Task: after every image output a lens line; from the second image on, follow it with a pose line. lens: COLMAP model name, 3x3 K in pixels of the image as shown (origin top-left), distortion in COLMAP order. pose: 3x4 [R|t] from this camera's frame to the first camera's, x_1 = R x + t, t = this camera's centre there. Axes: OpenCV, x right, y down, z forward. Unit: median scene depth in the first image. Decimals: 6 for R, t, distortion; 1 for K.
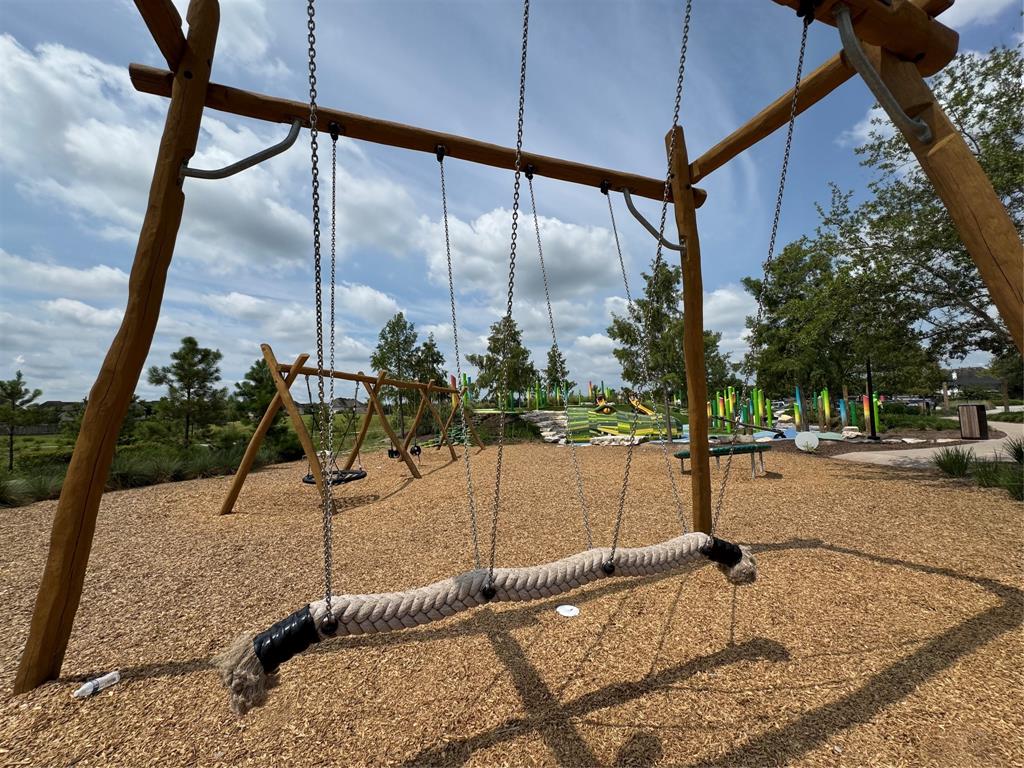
lens RADIAL K [[403.9, 0, 512.0], [0, 403.9, 384.0], [0, 0, 1]] dist [-0.003388, 0.000696]
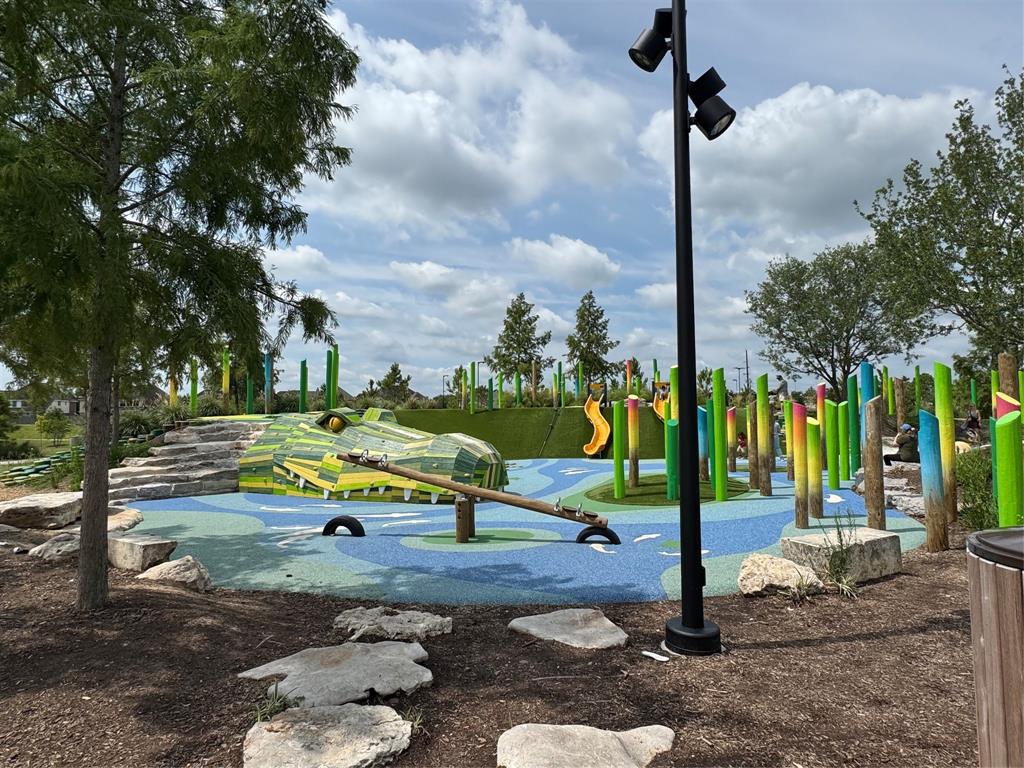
lens RADIAL K [[558.0, 0, 512.0], [0, 558.0, 384.0], [0, 0, 1]] dist [-0.001008, -0.000104]
pose [[0.900523, 0.014651, -0.434562, 0.339597], [-0.002801, 0.999607, 0.027897, 0.003465], [0.434800, -0.023905, 0.900210, 0.281064]]
